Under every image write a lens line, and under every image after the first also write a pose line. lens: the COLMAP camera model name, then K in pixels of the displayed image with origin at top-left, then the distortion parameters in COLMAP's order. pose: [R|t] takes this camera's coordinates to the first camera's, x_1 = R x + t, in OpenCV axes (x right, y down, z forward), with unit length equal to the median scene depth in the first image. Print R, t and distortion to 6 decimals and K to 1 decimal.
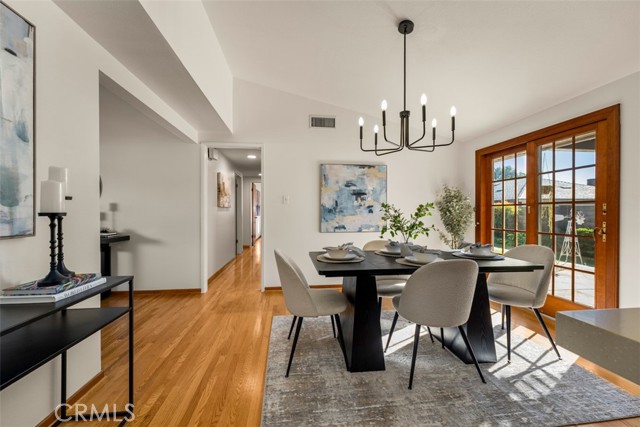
lens RADIAL K [[256.9, 0, 323.3], [0, 256.9, 213.9], [0, 0, 1]] dist [0.000593, -0.002038]
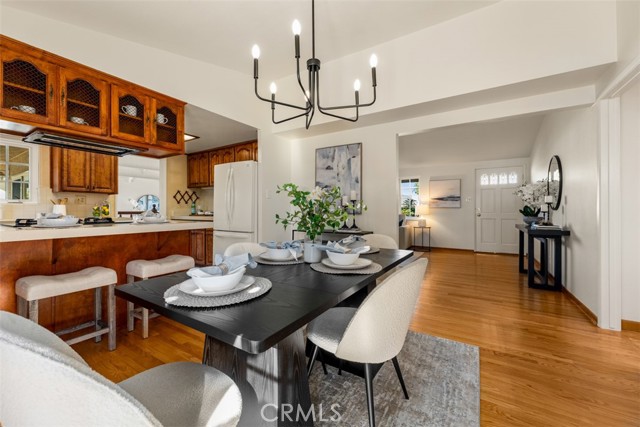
lens RADIAL K [[256.9, 0, 317.8], [0, 256.9, 209.4], [0, 0, 1]] dist [0.000593, -0.002038]
pose [[-0.635178, -0.005806, -0.772344, 0.469861], [-0.008085, 0.999967, -0.000868, 0.012530], [0.772323, 0.005693, -0.635204, 0.797584]]
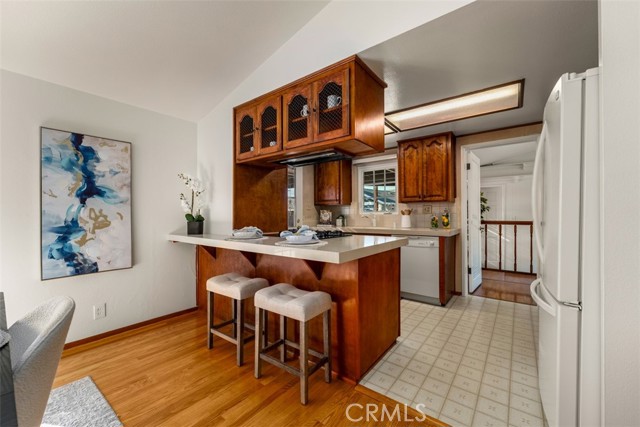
lens RADIAL K [[256.9, 0, 317.8], [0, 256.9, 213.4], [0, 0, 1]] dist [0.000593, -0.002038]
pose [[-0.703545, 0.001453, 0.710649, -0.137767], [0.003975, 0.999990, 0.001892, -0.008869], [-0.710639, 0.004156, -0.703544, 0.411563]]
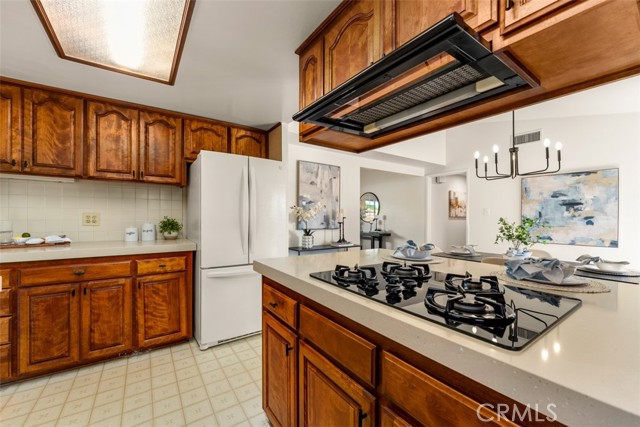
lens RADIAL K [[256.9, 0, 317.3], [0, 256.9, 216.1], [0, 0, 1]] dist [0.000593, -0.002038]
pose [[0.456215, -0.000758, -0.889869, 0.554241], [-0.008955, 0.999945, -0.005443, -0.020778], [0.889824, 0.010452, 0.456183, -0.253469]]
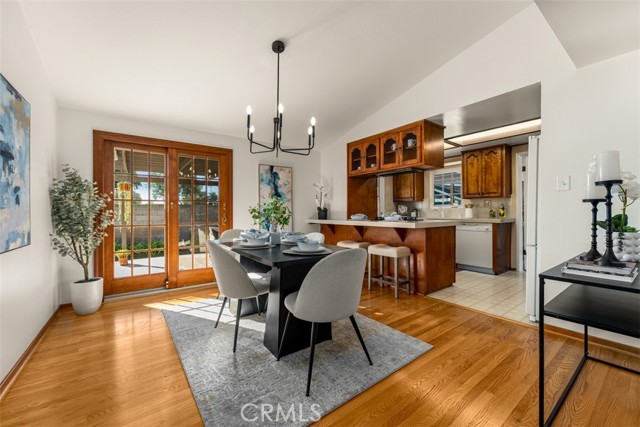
lens RADIAL K [[256.9, 0, 315.4], [0, 256.9, 213.5], [0, 0, 1]] dist [0.000593, -0.002038]
pose [[-0.483689, -0.004845, 0.875227, -0.431187], [0.006381, 0.999939, 0.009061, 0.012118], [-0.875217, 0.009967, -0.483628, 0.770105]]
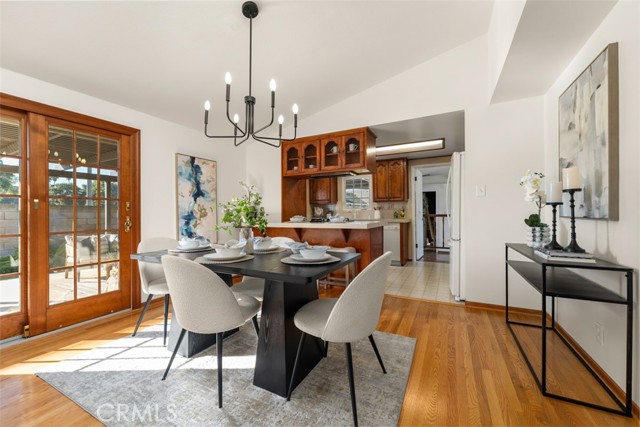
lens RADIAL K [[256.9, 0, 316.6], [0, 256.9, 213.3], [0, 0, 1]] dist [0.000593, -0.002038]
pose [[-0.819887, 0.005053, 0.572503, -0.232300], [0.007936, 0.999965, 0.002539, 0.012838], [-0.572471, 0.006625, -0.819899, 0.889585]]
